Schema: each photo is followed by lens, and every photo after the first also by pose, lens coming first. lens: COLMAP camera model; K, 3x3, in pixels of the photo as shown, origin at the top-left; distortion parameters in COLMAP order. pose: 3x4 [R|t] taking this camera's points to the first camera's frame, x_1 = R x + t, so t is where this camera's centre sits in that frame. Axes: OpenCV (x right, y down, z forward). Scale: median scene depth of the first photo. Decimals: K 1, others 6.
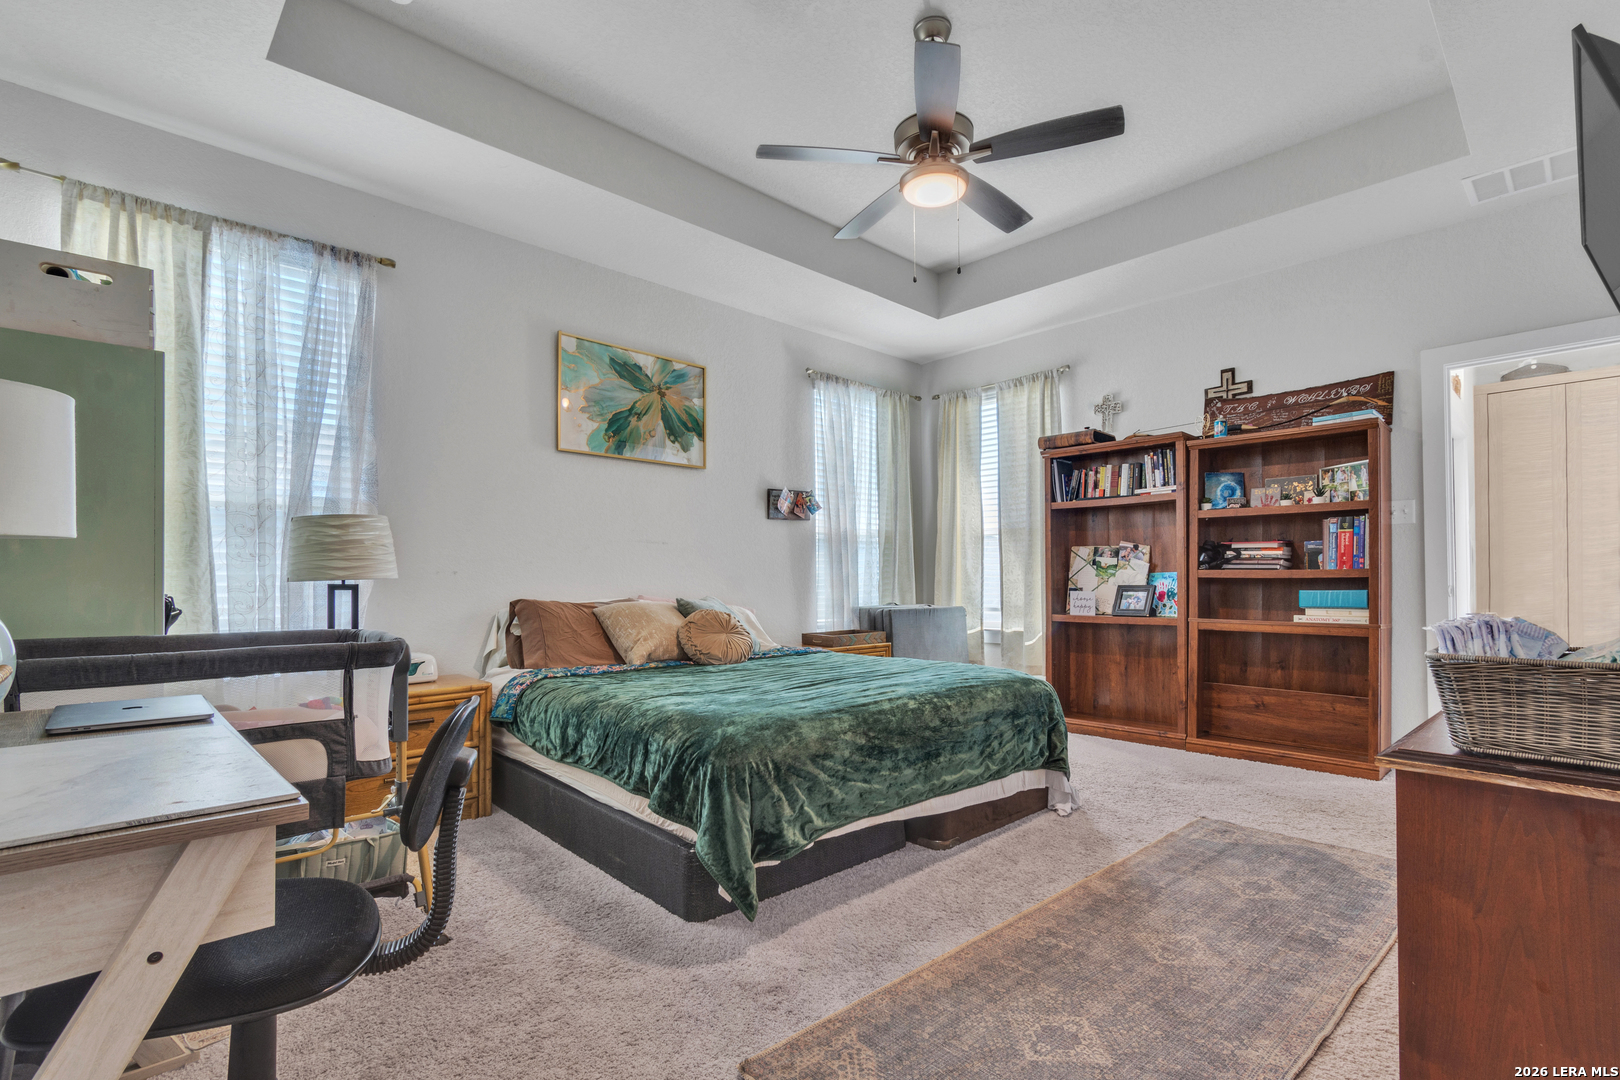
lens RADIAL K [[761.3, 0, 831.5], [0, 761.3, 581.6], [0, 0, 1]] dist [-0.000453, -0.000276]
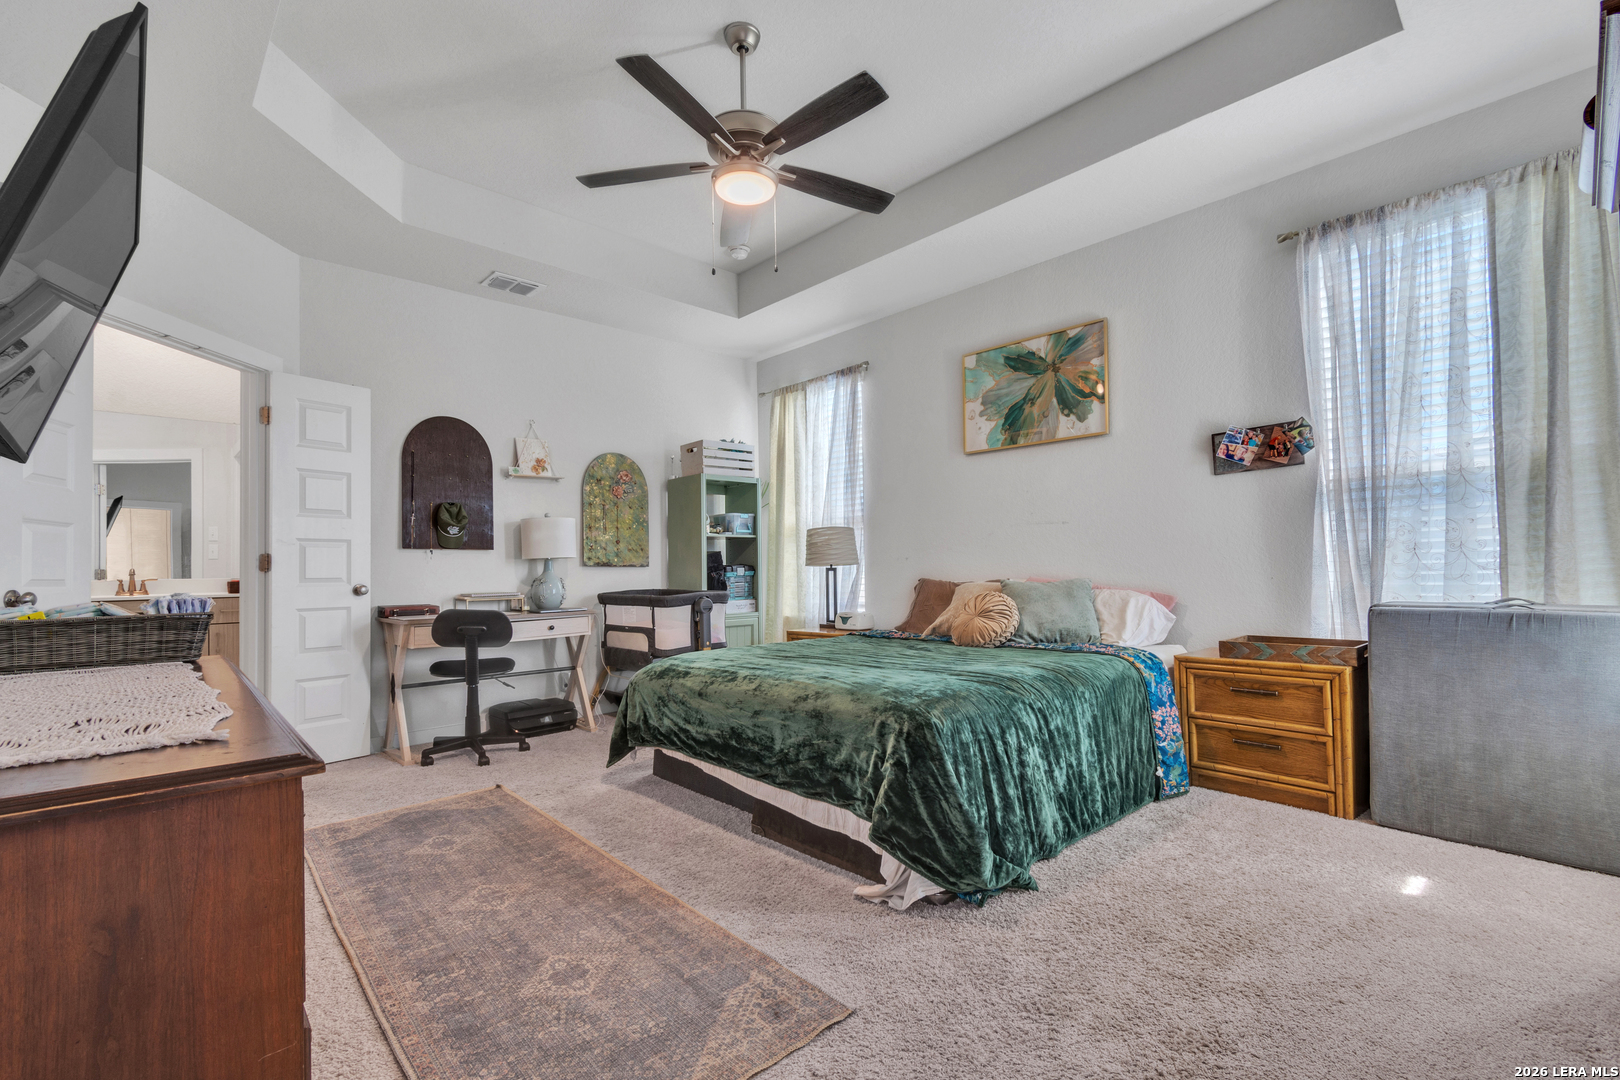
lens RADIAL K [[743.9, 0, 823.2], [0, 743.9, 558.5], [0, 0, 1]] dist [0.002940, 0.000477]
pose [[-0.030942, -0.008317, -0.999487, 0.763394], [0.016694, 0.999822, -0.008837, -0.001644], [0.999382, -0.016959, -0.030798, 0.755334]]
